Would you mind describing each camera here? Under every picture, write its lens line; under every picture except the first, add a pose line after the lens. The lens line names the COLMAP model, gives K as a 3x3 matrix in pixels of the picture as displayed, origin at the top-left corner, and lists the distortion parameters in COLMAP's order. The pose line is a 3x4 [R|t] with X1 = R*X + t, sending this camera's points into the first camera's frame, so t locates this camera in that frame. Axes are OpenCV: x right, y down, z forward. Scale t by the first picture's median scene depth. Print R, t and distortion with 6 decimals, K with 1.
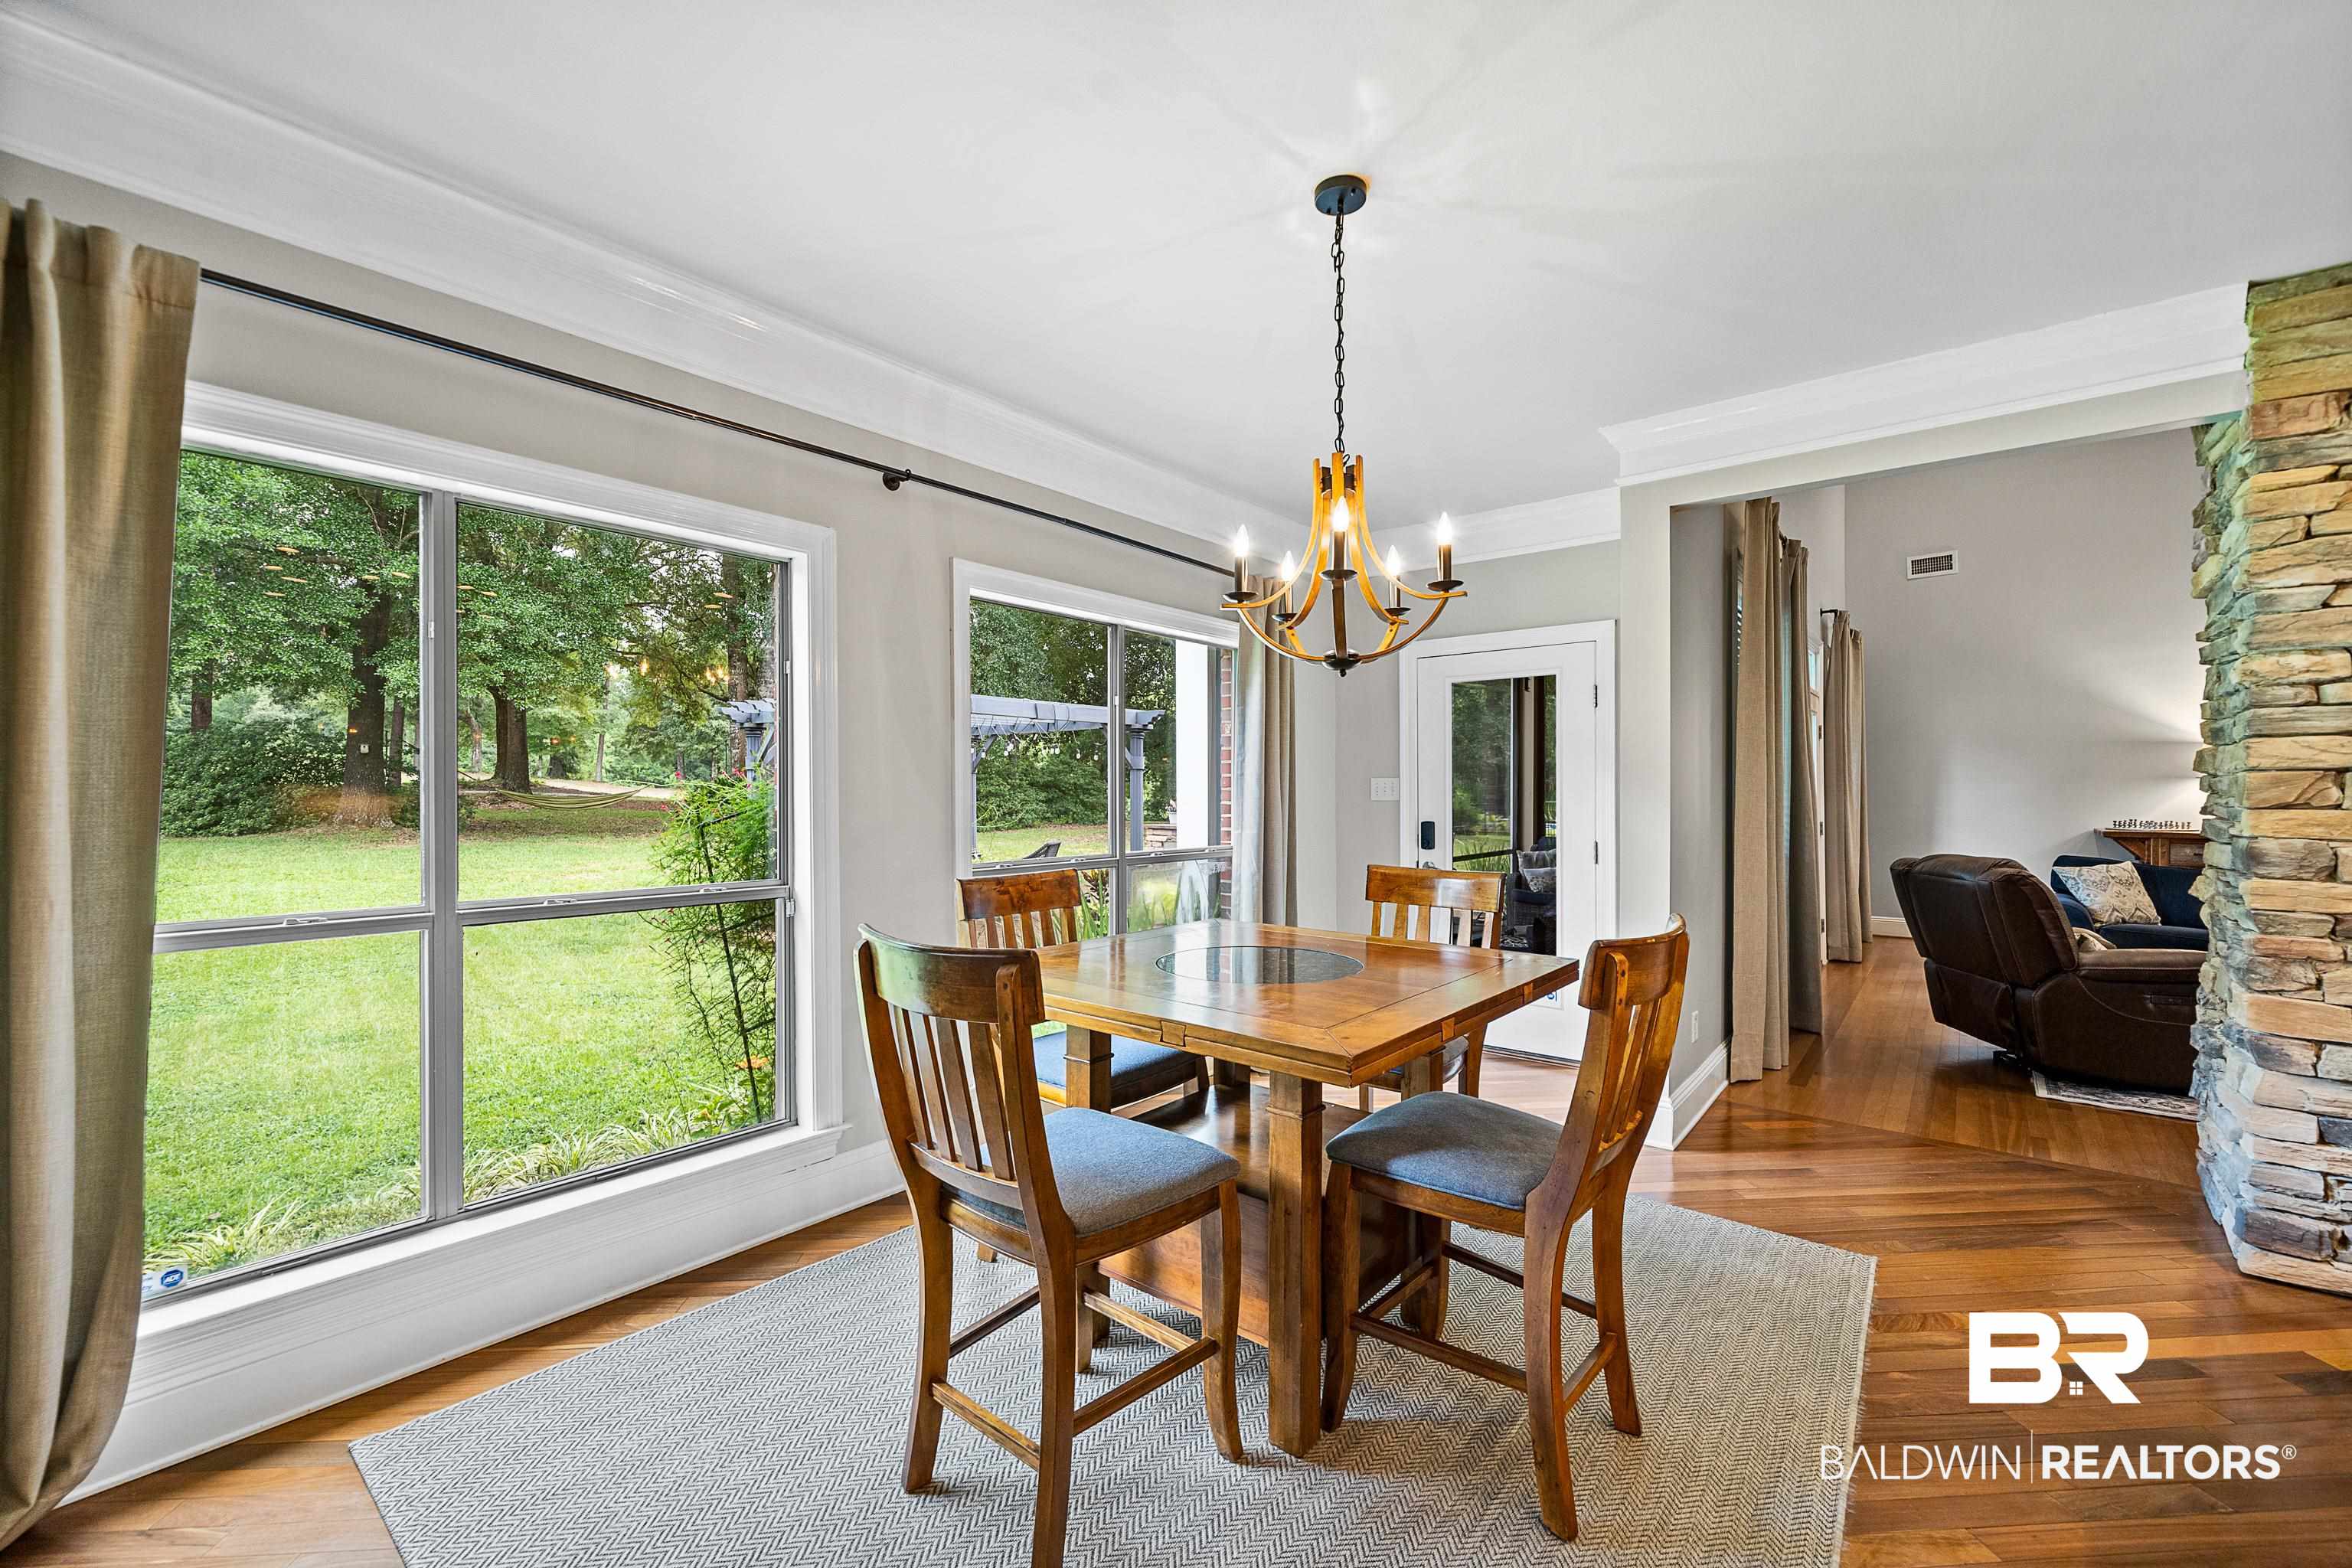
lens RADIAL K [[956.2, 0, 1175.4], [0, 956.2, 787.8], [0, 0, 1]] dist [-0.000407, 0.000148]
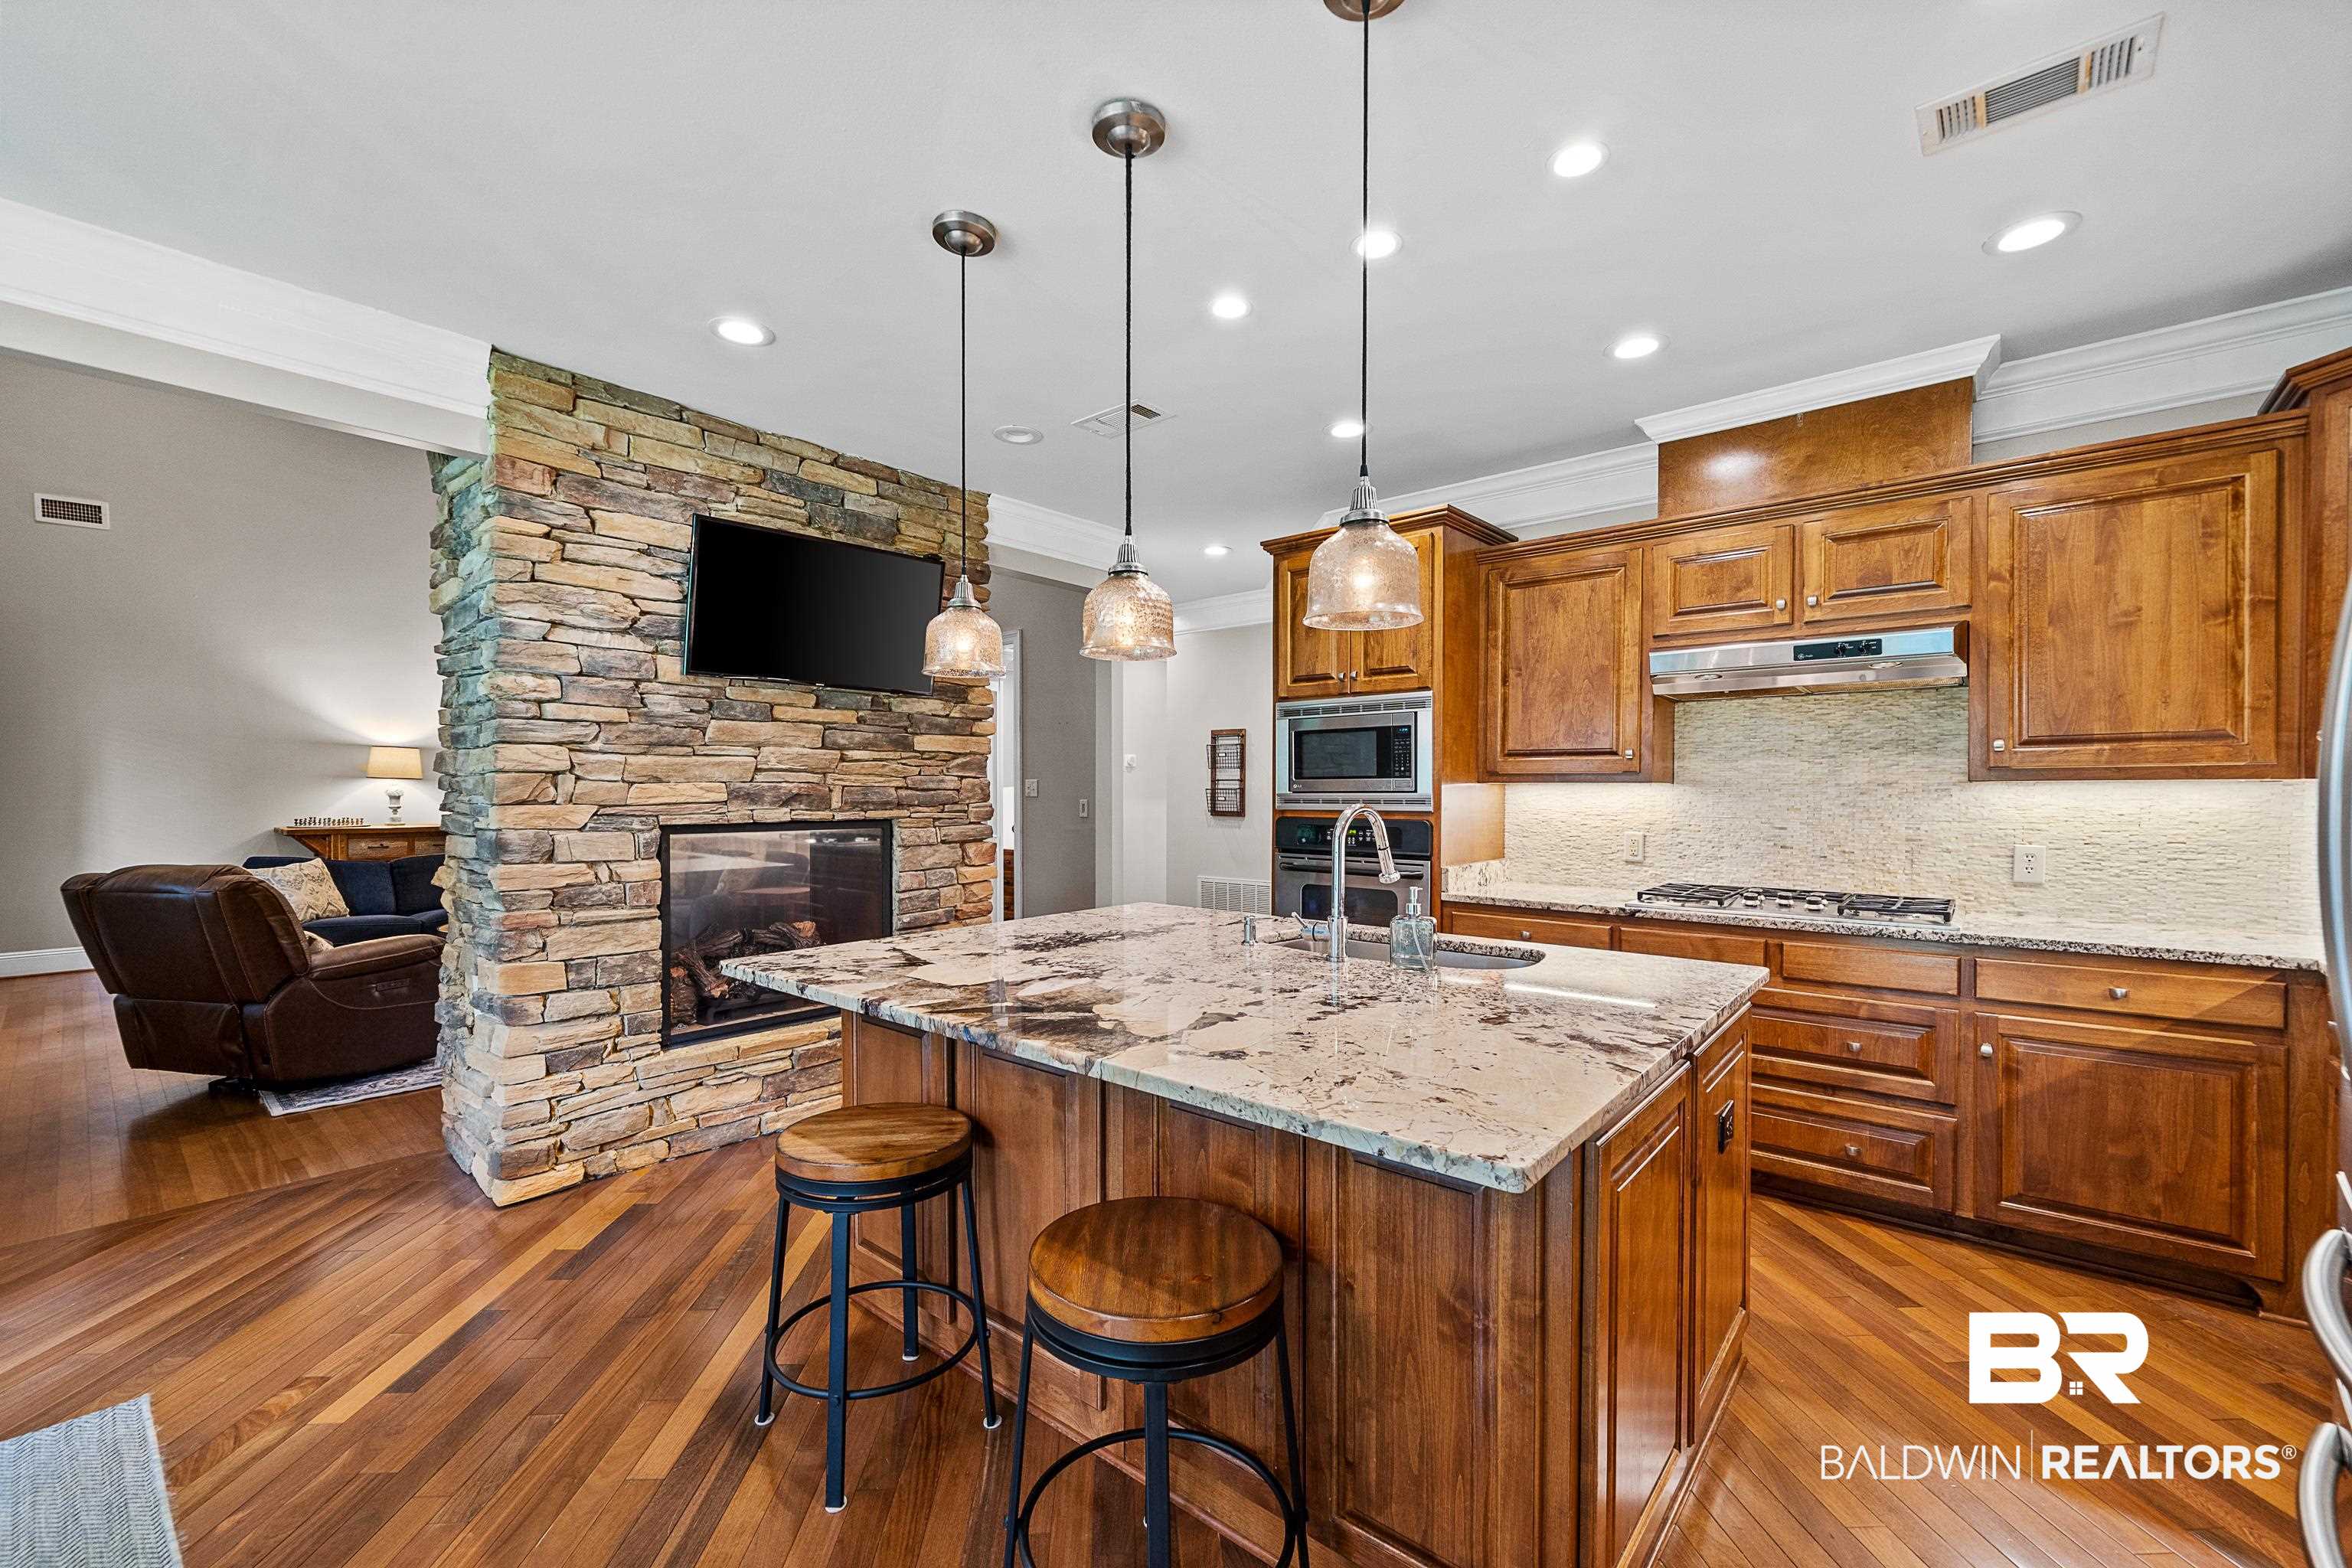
lens RADIAL K [[956.2, 0, 1175.5], [0, 956.2, 805.5], [0, 0, 1]] dist [-0.000407, 0.000148]
pose [[0.024765, -0.015029, 0.999580, -0.008924], [-0.004959, 0.999873, 0.015156, 0.000947], [-0.999681, -0.005333, 0.024688, 0.143453]]
